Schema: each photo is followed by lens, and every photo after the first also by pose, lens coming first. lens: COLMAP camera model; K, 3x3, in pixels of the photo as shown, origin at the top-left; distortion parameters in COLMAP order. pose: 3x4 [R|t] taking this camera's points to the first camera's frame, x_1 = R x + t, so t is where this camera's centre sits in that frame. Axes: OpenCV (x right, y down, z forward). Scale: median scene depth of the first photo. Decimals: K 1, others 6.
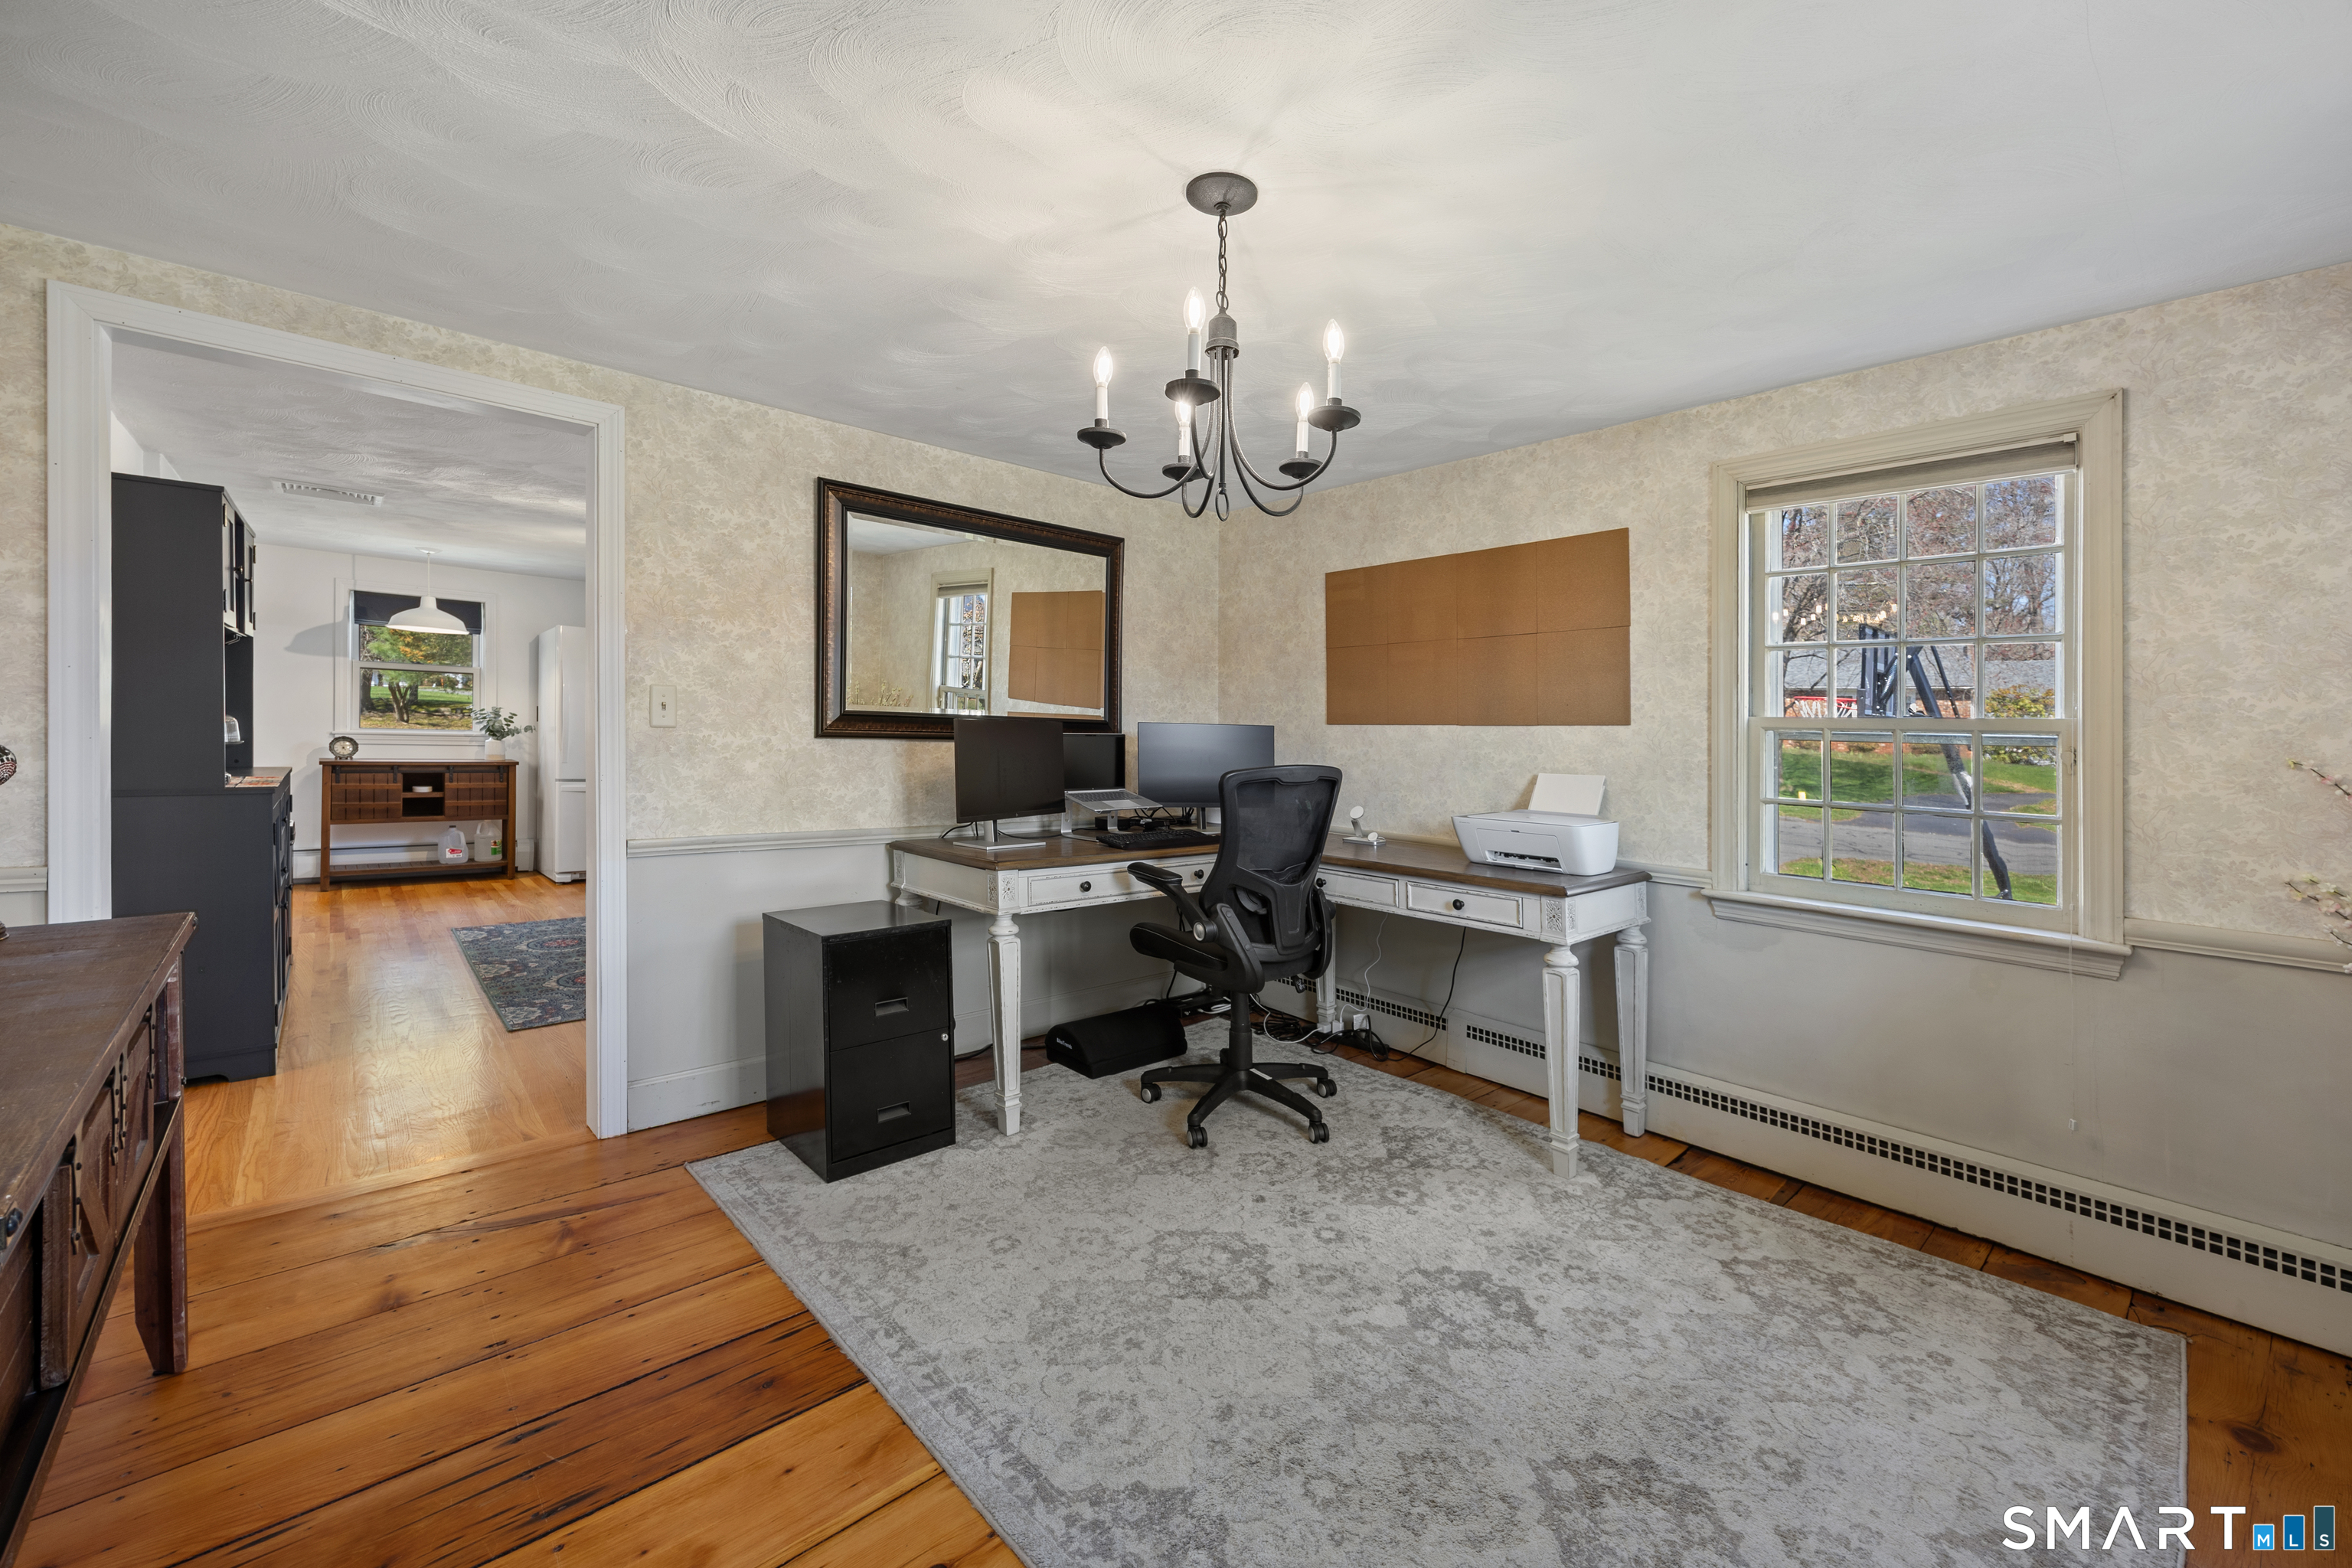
lens RADIAL K [[917.8, 0, 1175.9], [0, 917.8, 761.6], [0, 0, 1]] dist [-0.001171, -0.000064]
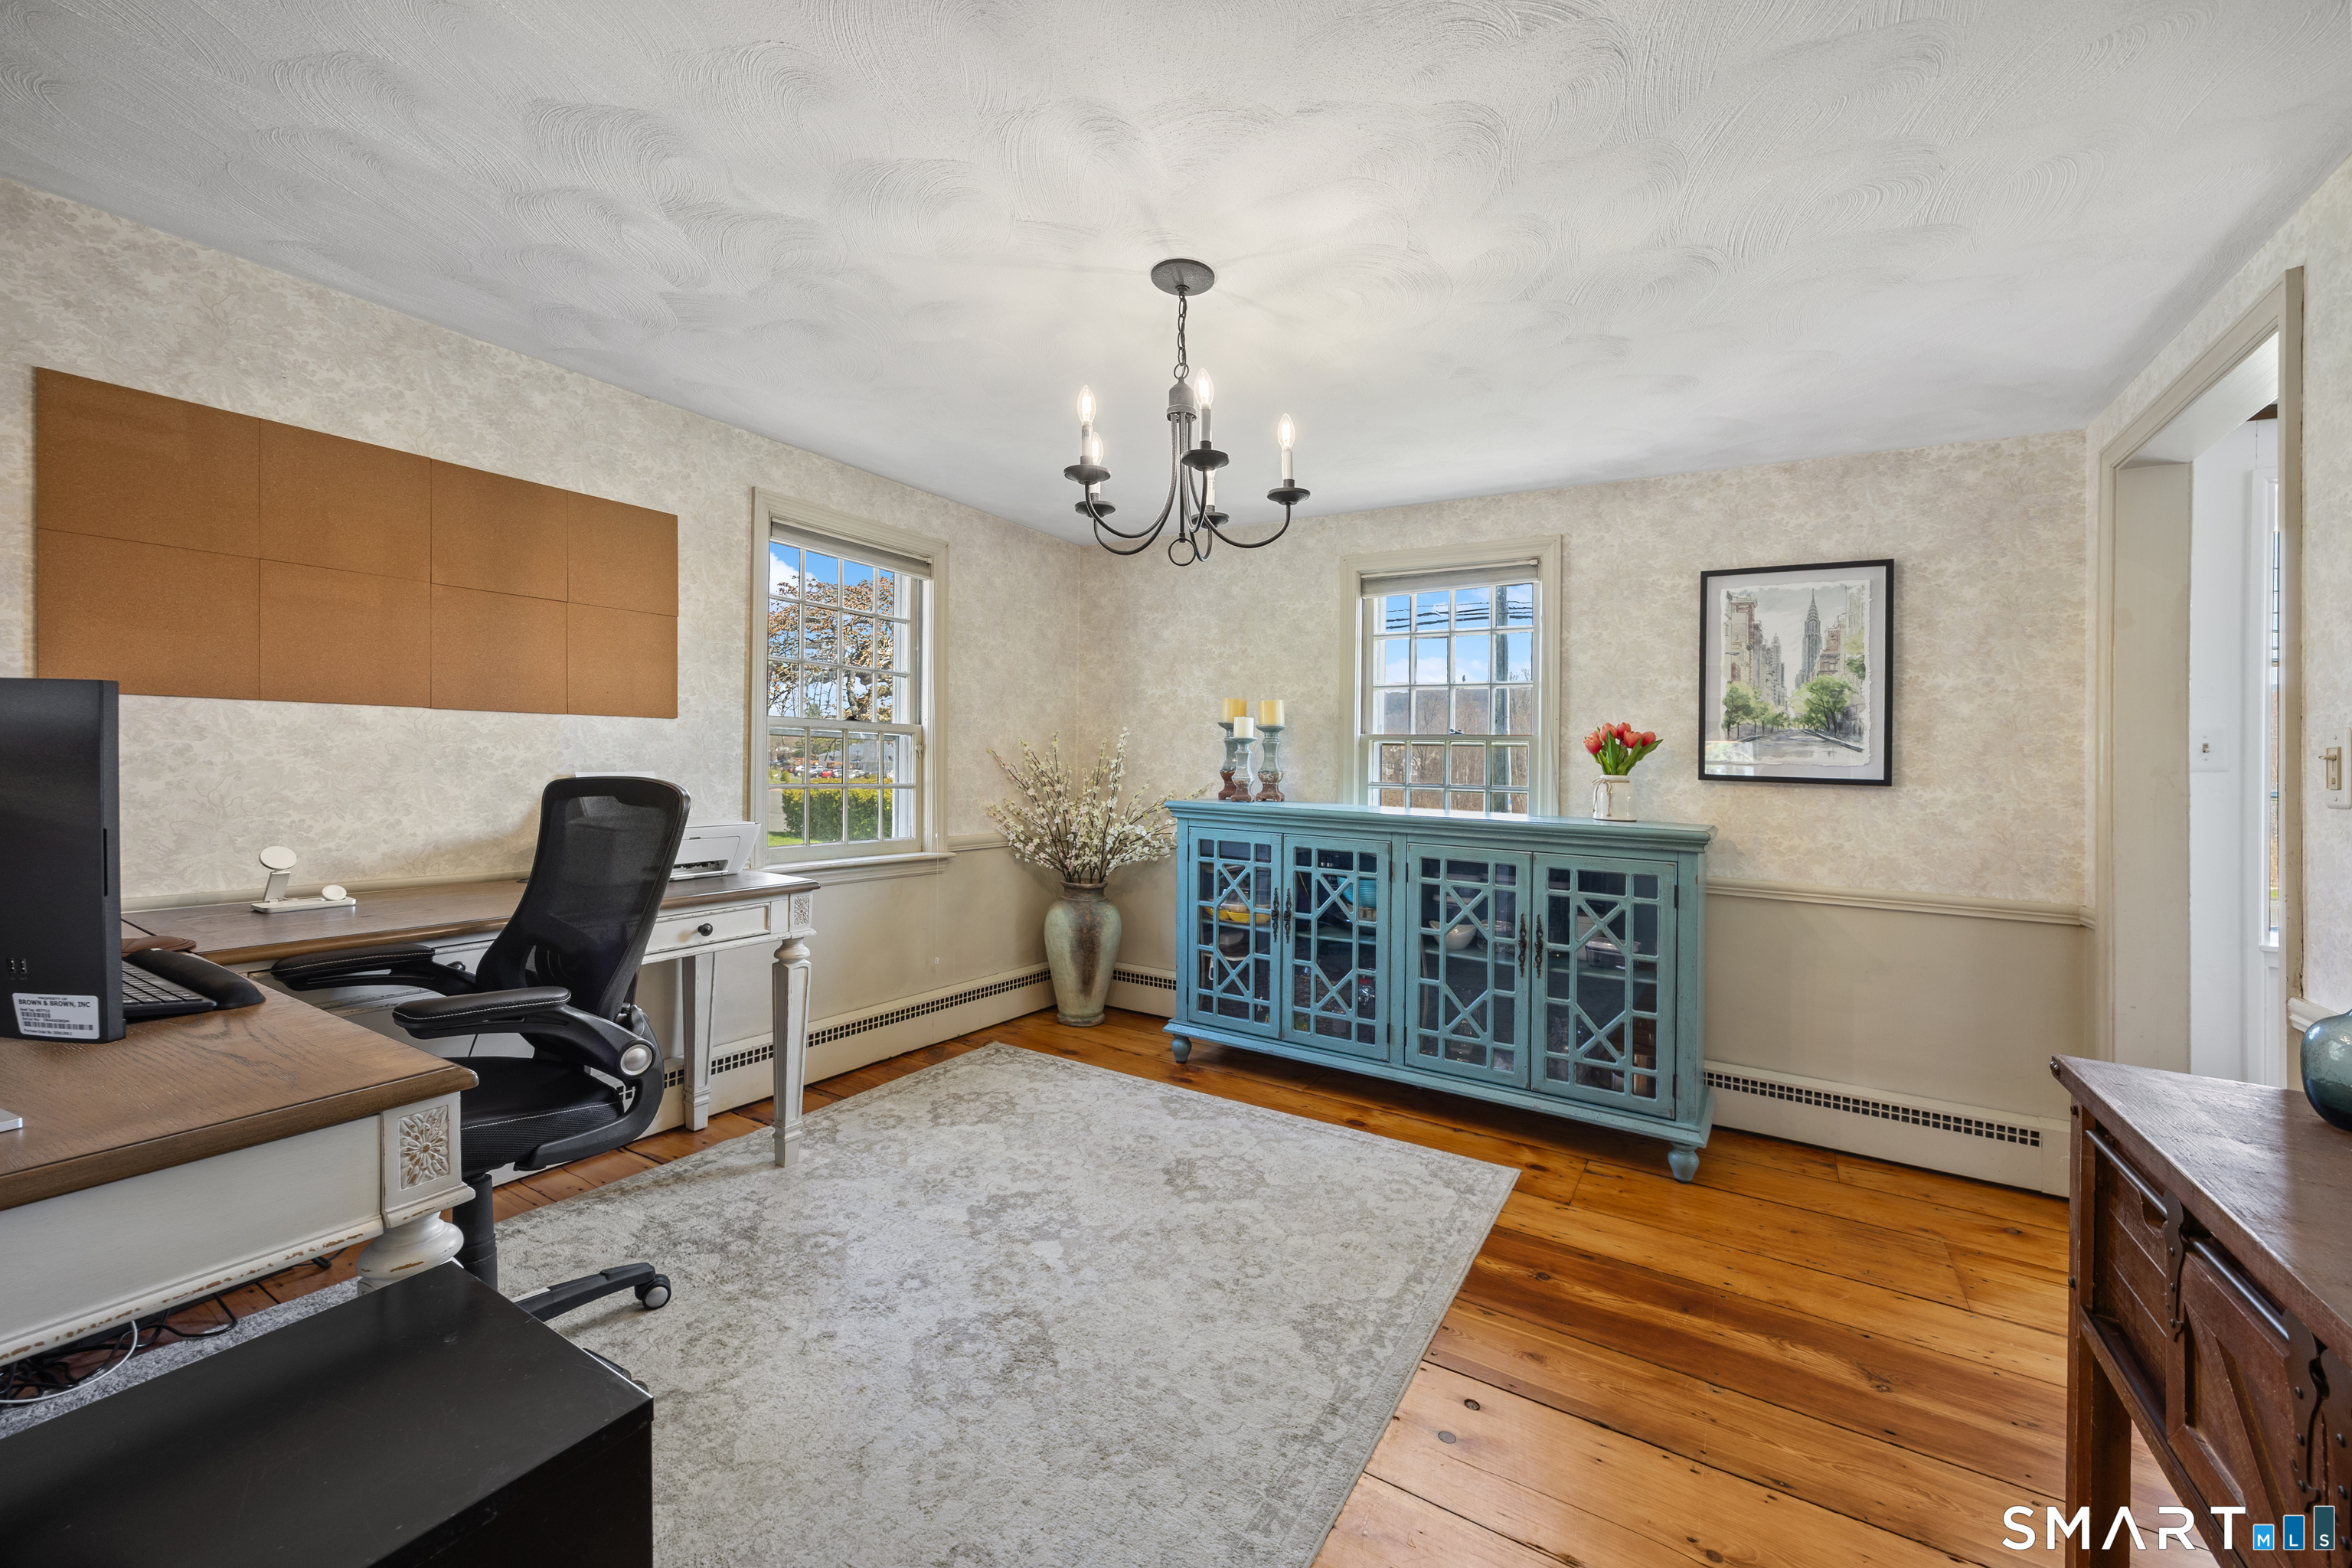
lens RADIAL K [[944.9, 0, 1183.1], [0, 944.9, 730.0], [0, 0, 1]] dist [0.000584, 0.000003]
pose [[-0.281656, -0.006993, 0.959490, -0.773552], [-0.009445, 0.999945, 0.004515, -0.046278], [-0.959469, -0.007791, -0.281707, 0.952877]]
